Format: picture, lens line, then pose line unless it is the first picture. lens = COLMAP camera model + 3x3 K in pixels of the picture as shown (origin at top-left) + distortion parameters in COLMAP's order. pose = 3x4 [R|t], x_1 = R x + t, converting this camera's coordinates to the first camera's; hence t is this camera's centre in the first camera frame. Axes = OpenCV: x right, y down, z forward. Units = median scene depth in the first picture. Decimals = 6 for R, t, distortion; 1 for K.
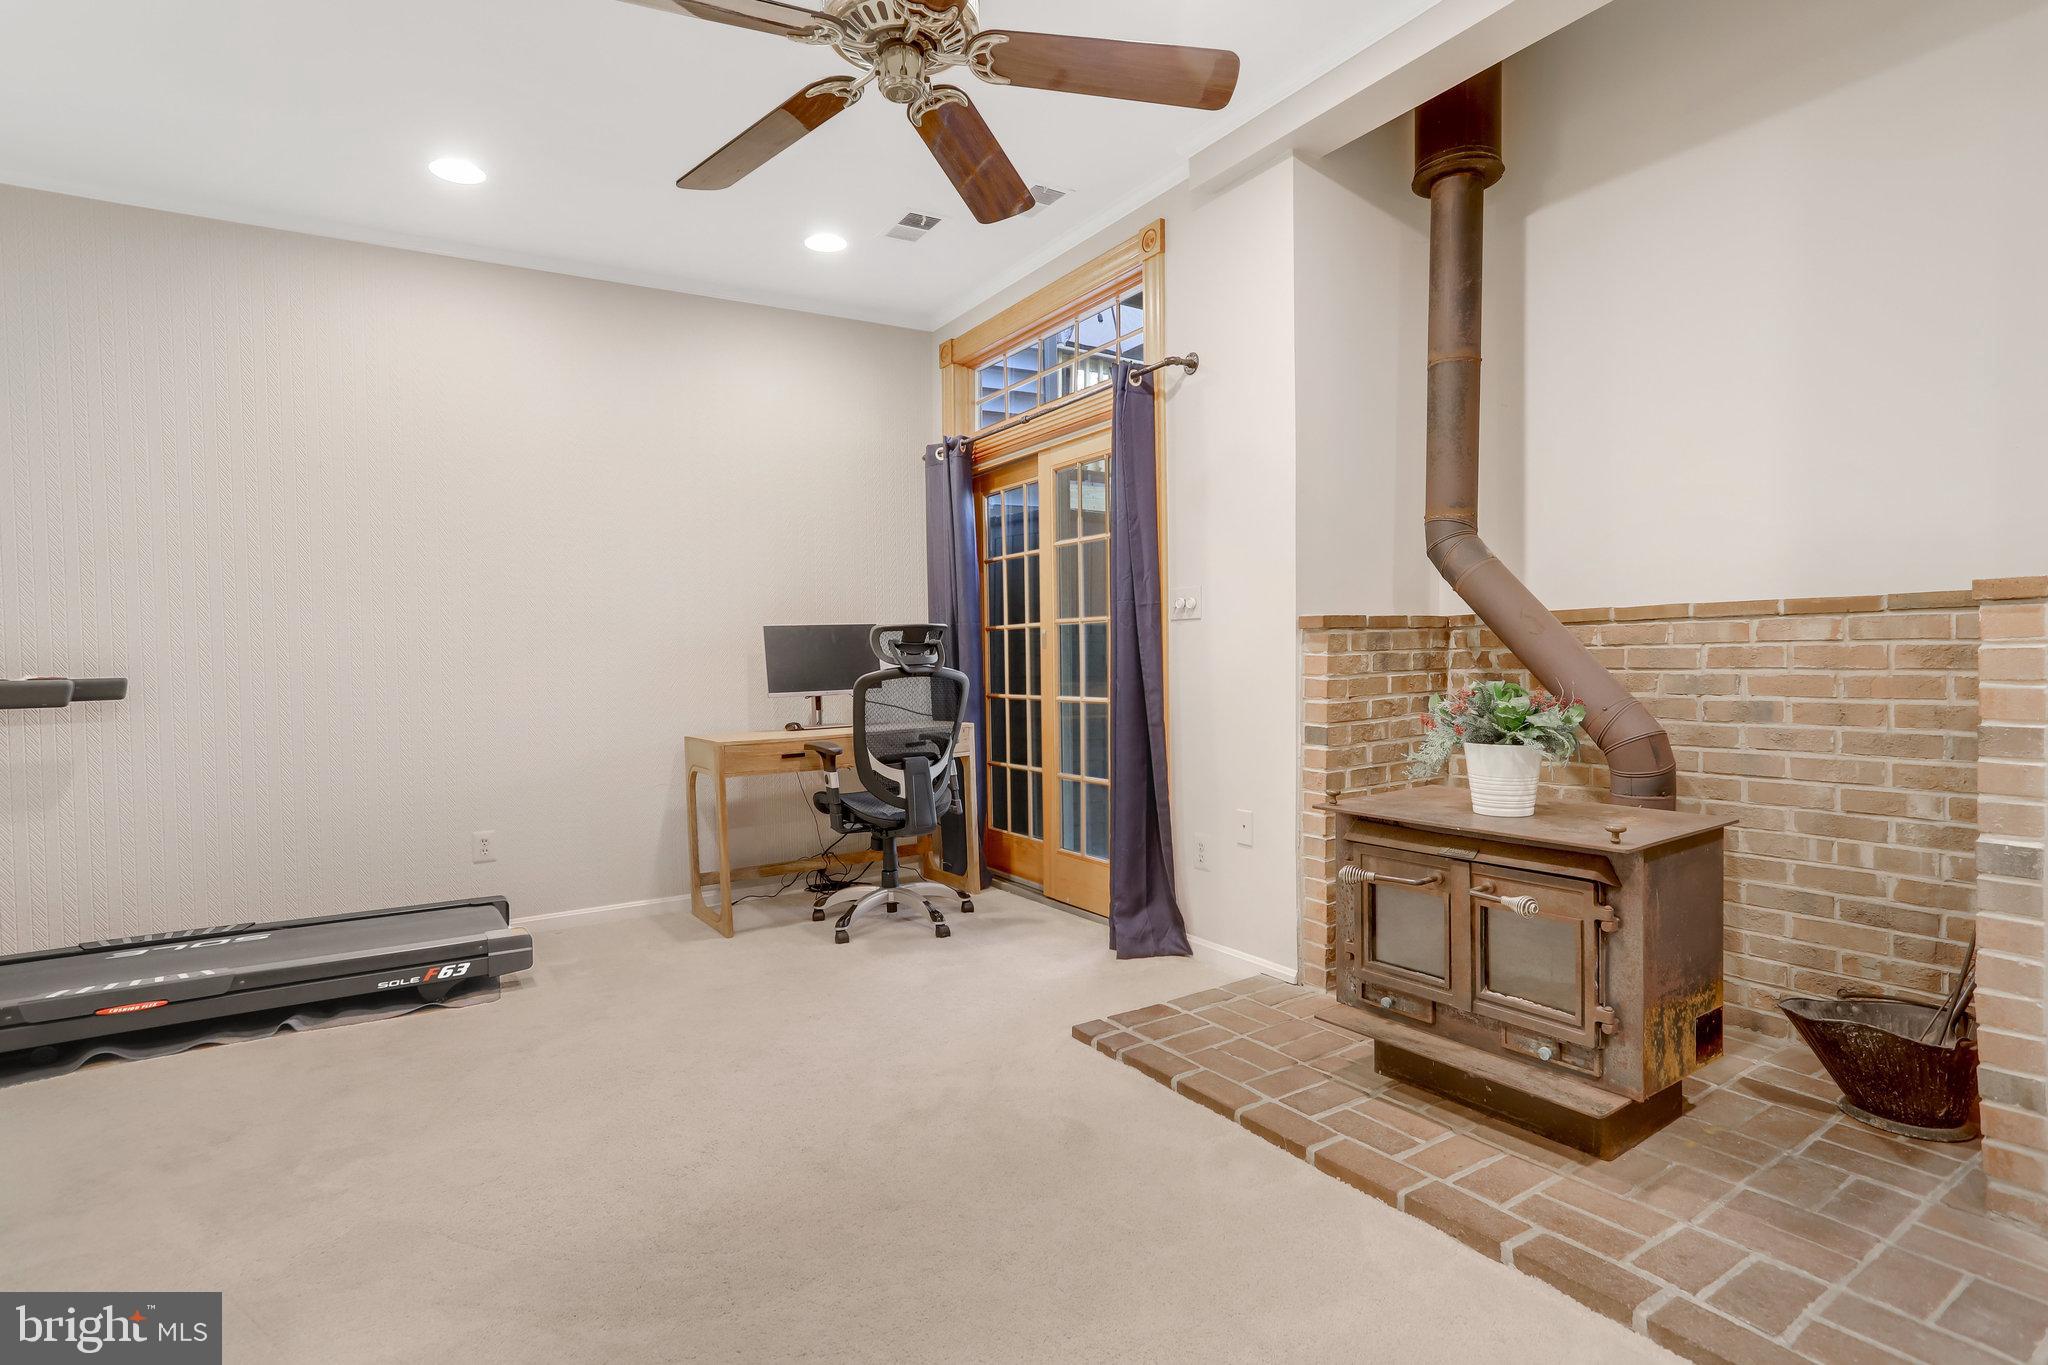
lens RADIAL K [[1057.1, 0, 1092.2], [0, 1057.1, 685.4], [0, 0, 1]] dist [0.001355, 0.000450]
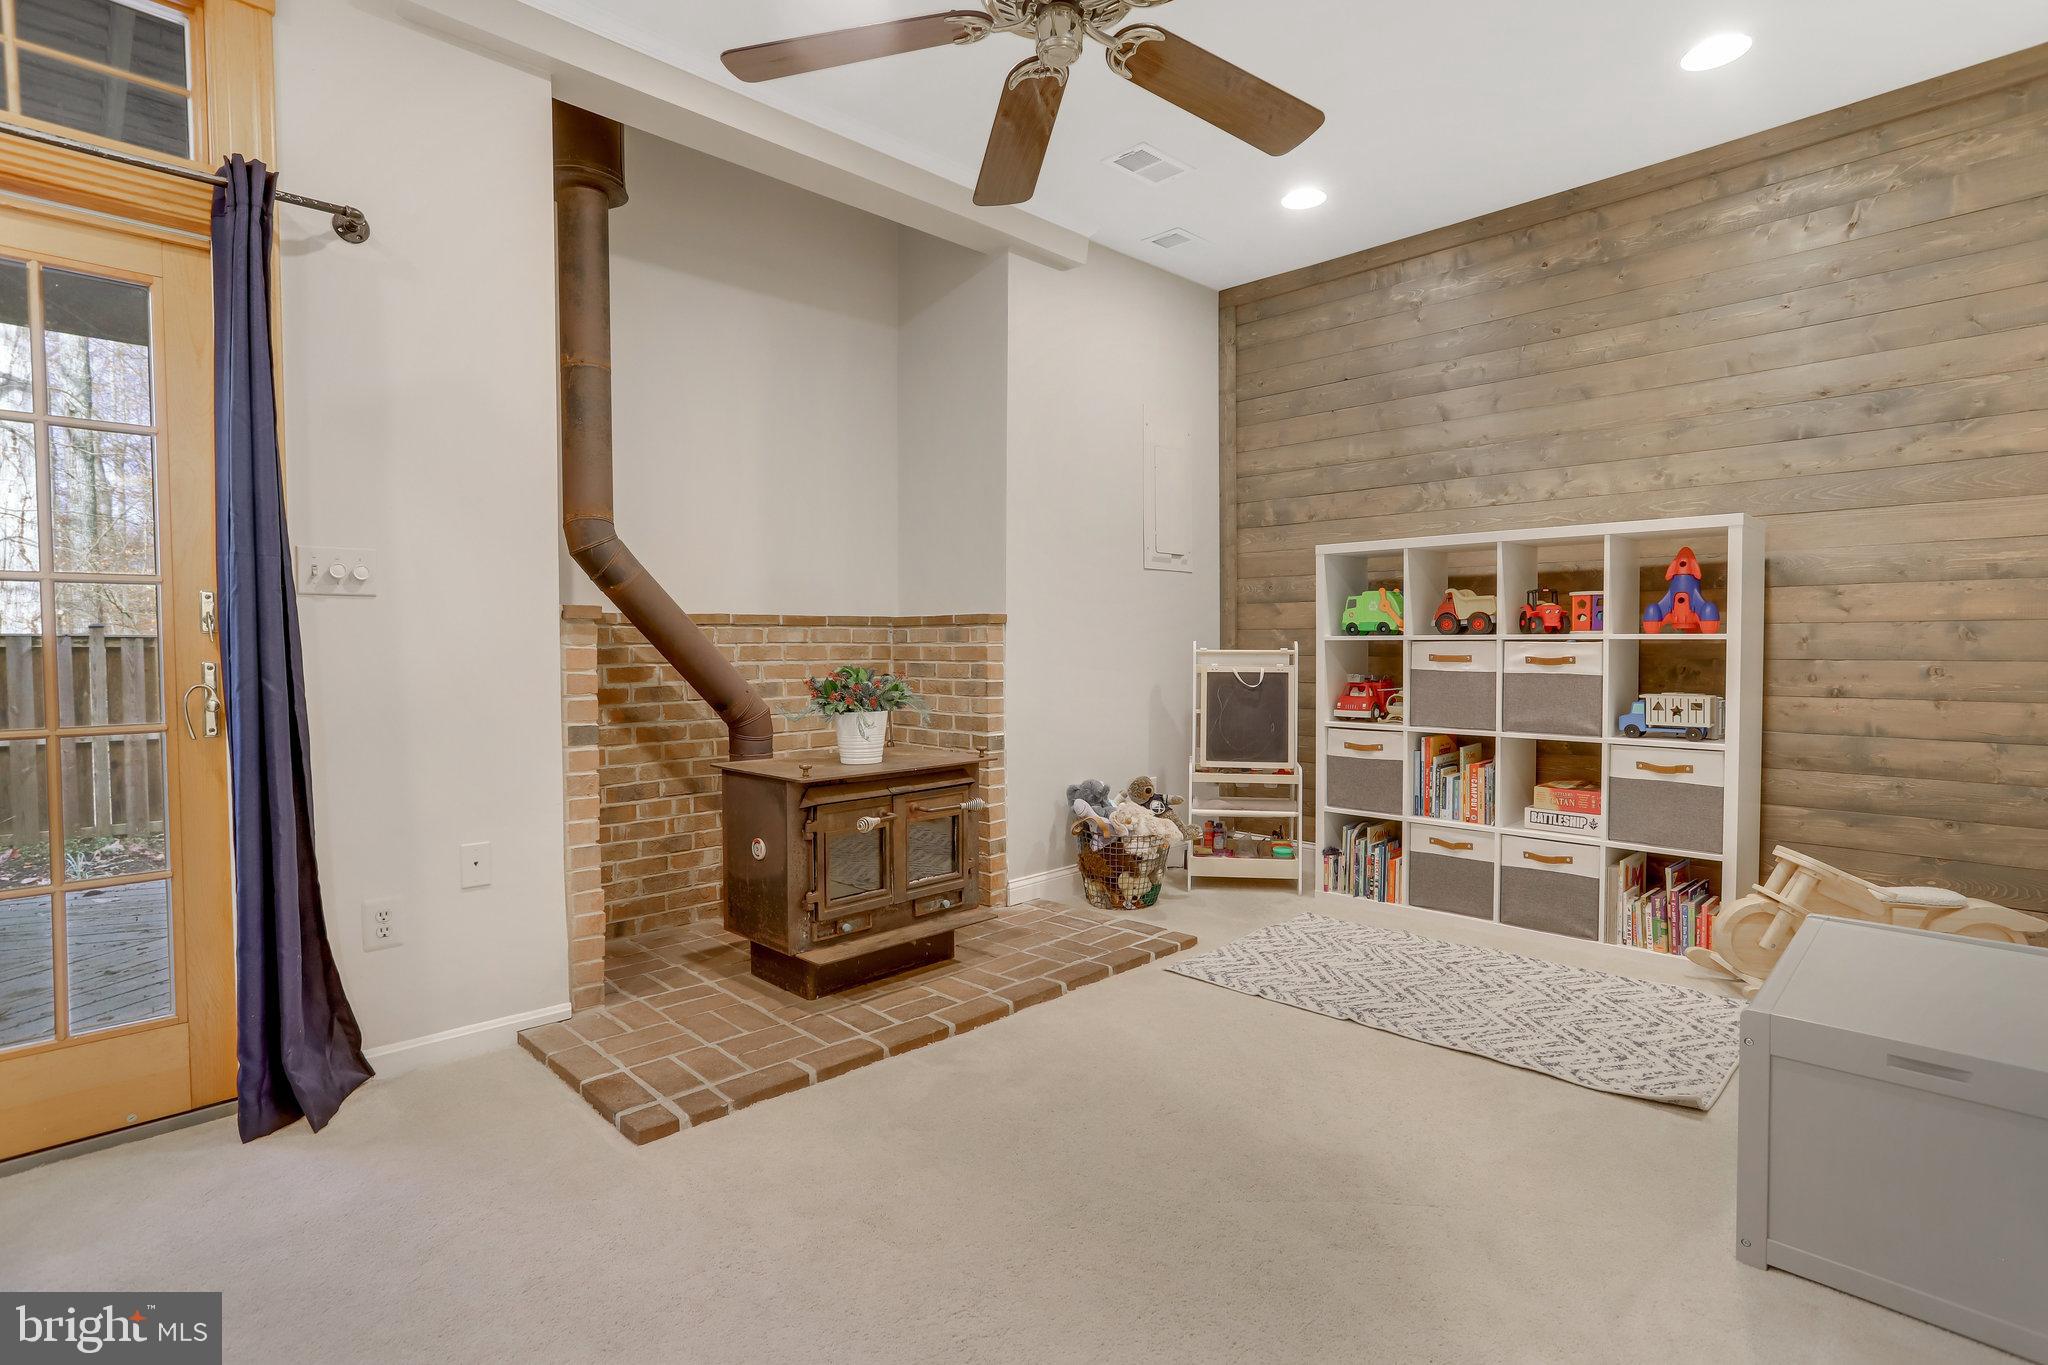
lens RADIAL K [[1025.2, 0, 997.7], [0, 1025.2, 658.3], [0, 0, 1]] dist [-0.035640, 0.031491]
pose [[-0.178834, 0.003329, 0.983874, -0.839874], [0.030415, 0.999535, 0.002146, -0.012248], [-0.983409, 0.030308, -0.178852, 0.927871]]
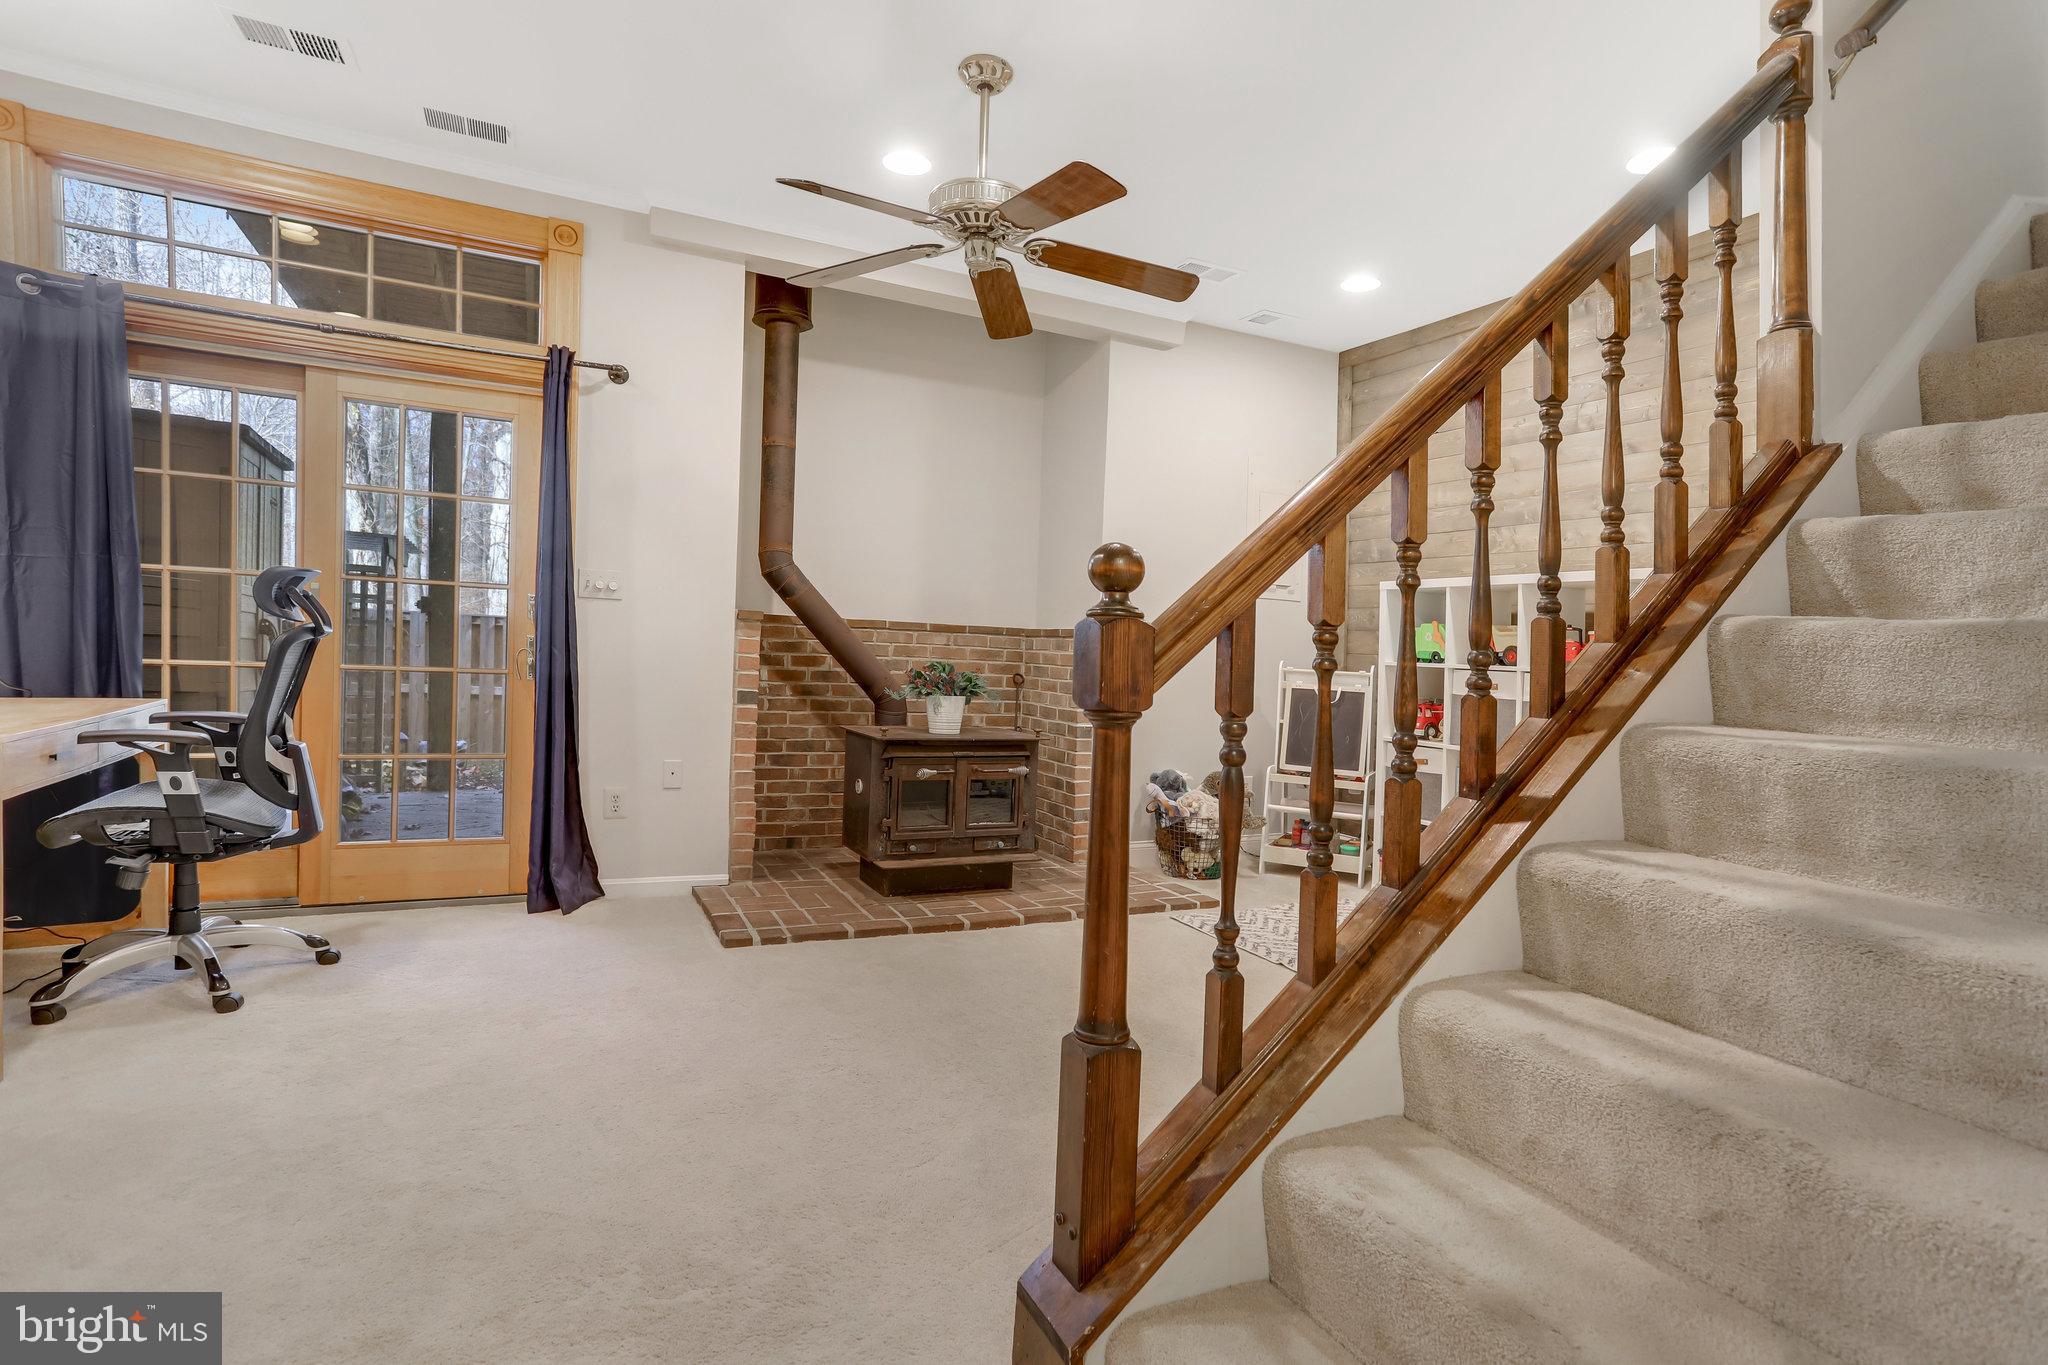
lens RADIAL K [[1016.5, 0, 1024.3], [0, 1016.5, 665.7], [0, 0, 1]] dist [-0.055899, 0.036361]
pose [[0.120275, 0.009004, 0.992700, -1.210052], [-0.023737, 0.999699, -0.006191, 0.006751], [-0.992457, -0.022819, 0.120453, 0.564660]]
